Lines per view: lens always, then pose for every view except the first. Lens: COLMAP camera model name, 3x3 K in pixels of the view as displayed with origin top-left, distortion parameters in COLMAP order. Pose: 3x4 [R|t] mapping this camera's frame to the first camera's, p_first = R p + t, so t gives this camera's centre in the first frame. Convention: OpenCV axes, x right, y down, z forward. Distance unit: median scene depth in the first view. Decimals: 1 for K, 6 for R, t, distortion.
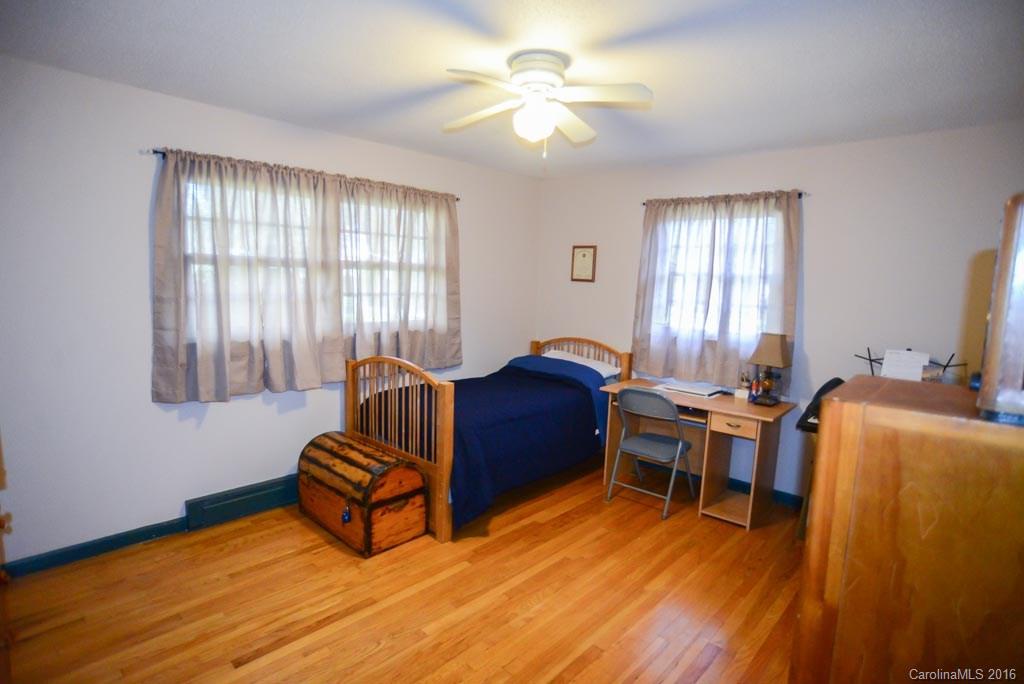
lens RADIAL K [[521.2, 0, 504.7], [0, 521.2, 343.8], [0, 0, 1]] dist [-0.109929, 0.052004]
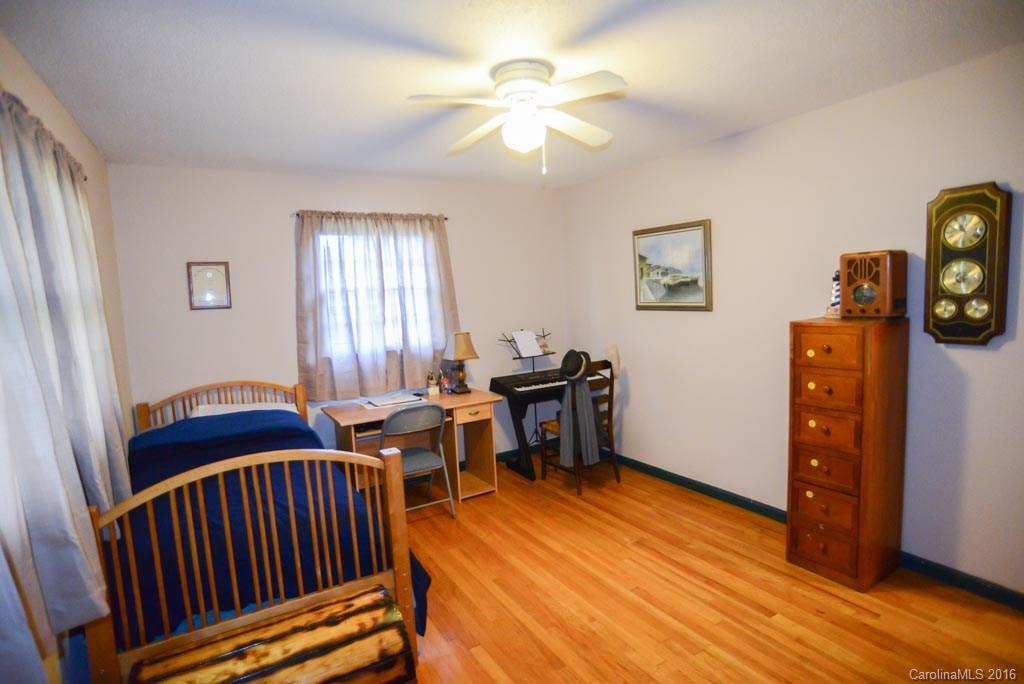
lens RADIAL K [[526.6, 0, 512.1], [0, 526.6, 344.6], [0, 0, 1]] dist [-0.001352, -0.000084]
pose [[0.294674, -0.158034, 0.942439, -0.628106], [0.162394, 0.980167, 0.113585, -0.117672], [-0.941698, 0.119576, 0.314494, 0.483117]]
